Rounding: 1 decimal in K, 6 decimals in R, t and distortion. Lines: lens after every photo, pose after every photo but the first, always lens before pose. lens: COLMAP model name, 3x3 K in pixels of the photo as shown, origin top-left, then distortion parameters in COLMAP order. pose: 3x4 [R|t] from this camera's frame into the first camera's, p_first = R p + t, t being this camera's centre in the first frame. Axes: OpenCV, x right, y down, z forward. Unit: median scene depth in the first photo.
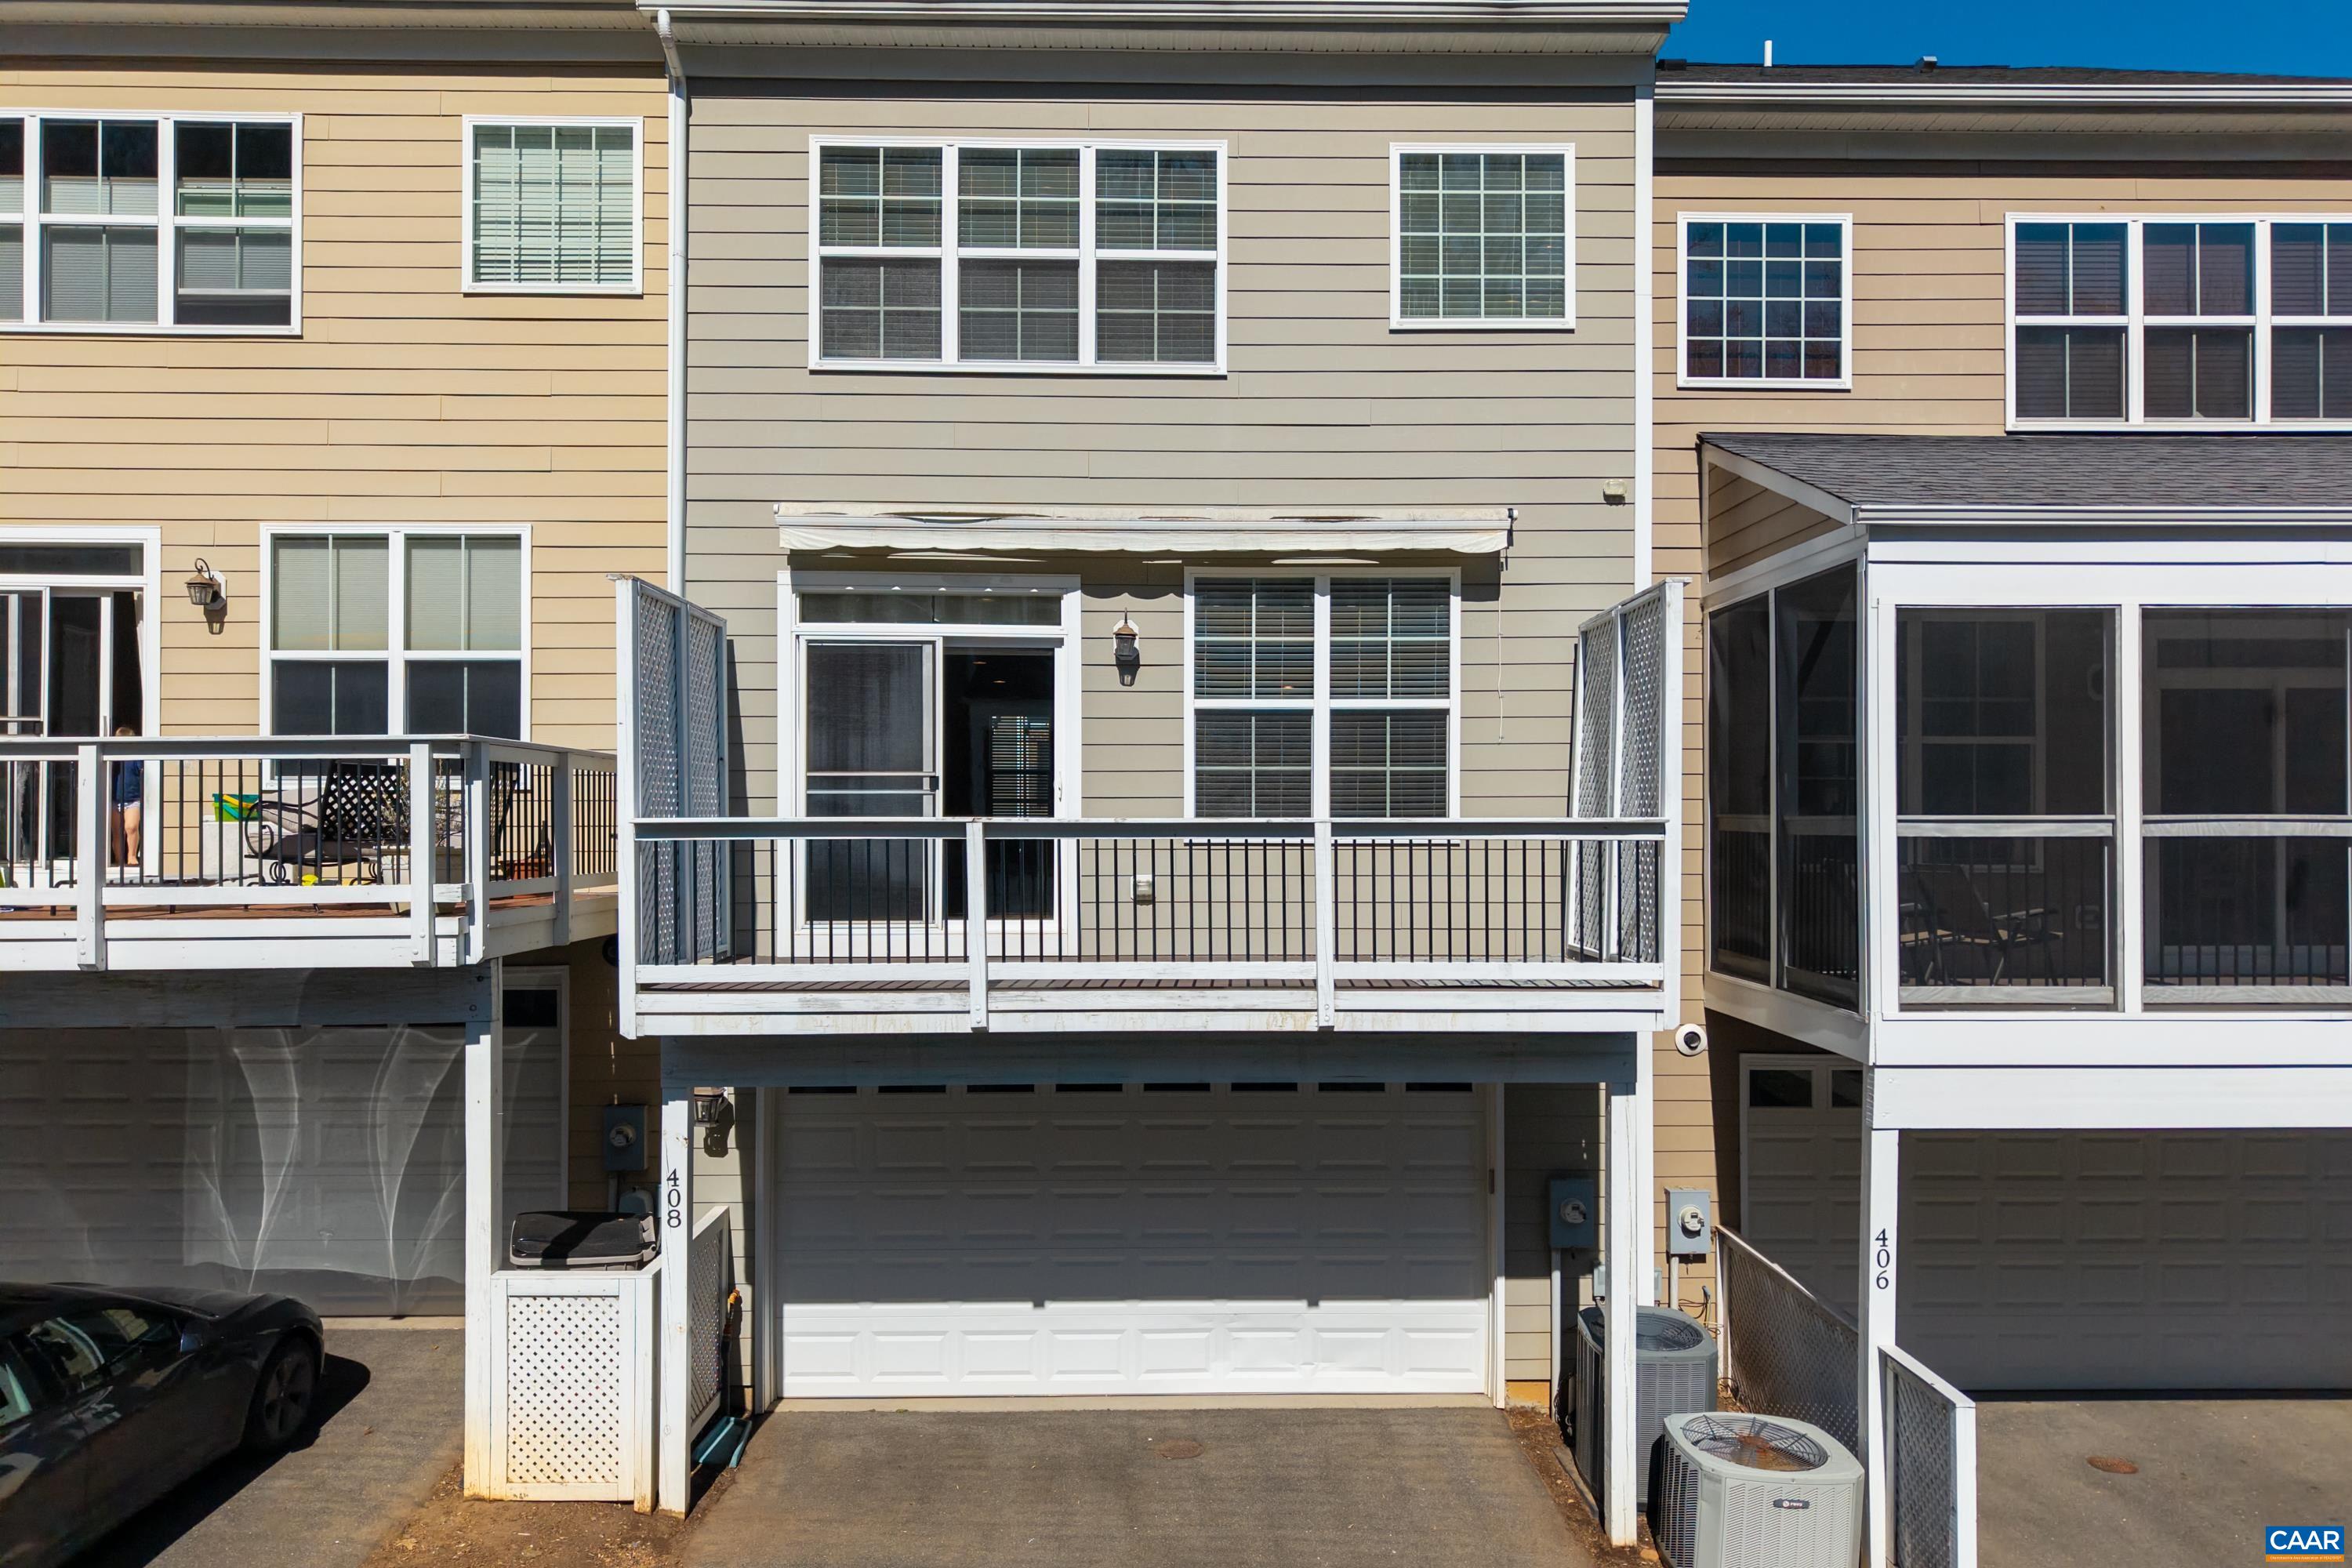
lens RADIAL K [[1624.4, 0, 1198.9], [0, 1624.4, 909.2], [0, 0, 1]] dist [0.084428, -0.252905]
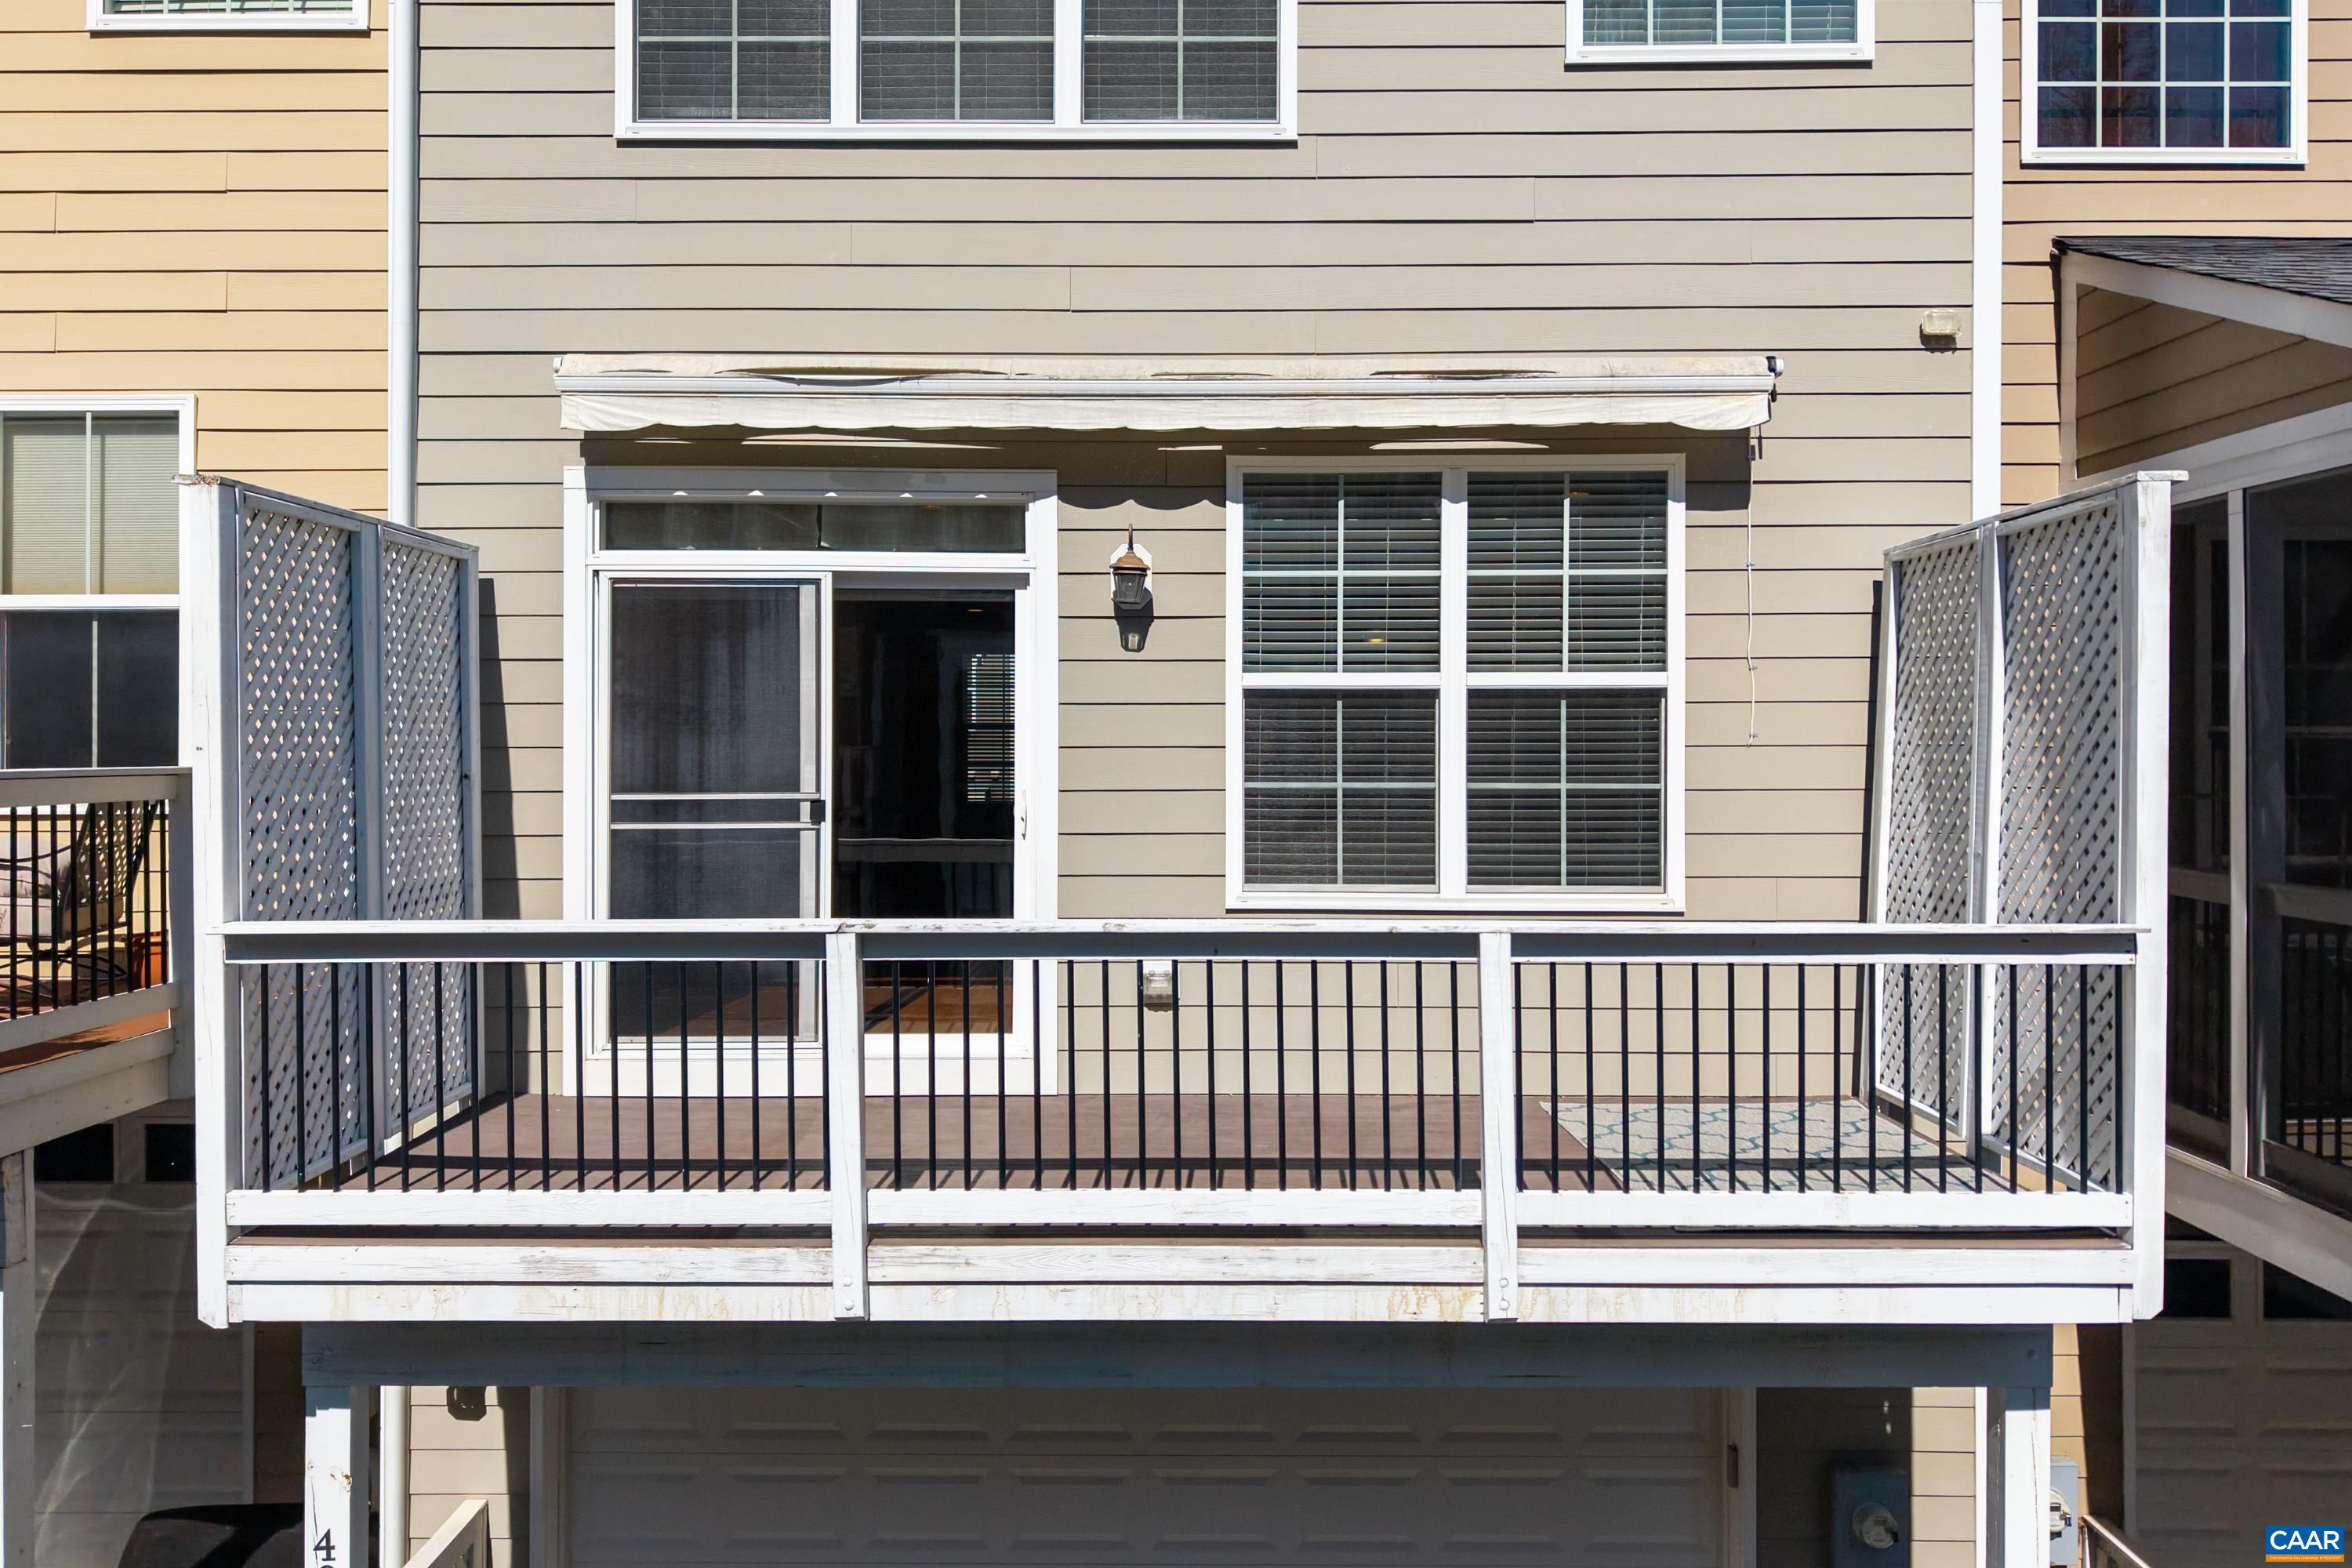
lens RADIAL K [[1570.2, 0, 1176.0], [0, 1570.2, 784.0], [0, 0, 1]] dist [0.034294, -0.054411]
pose [[0.999664, 0.000267, -0.025928, -0.012634], [-0.000326, 0.999997, -0.002275, -0.086208], [0.025927, 0.002283, 0.999661, 0.412367]]
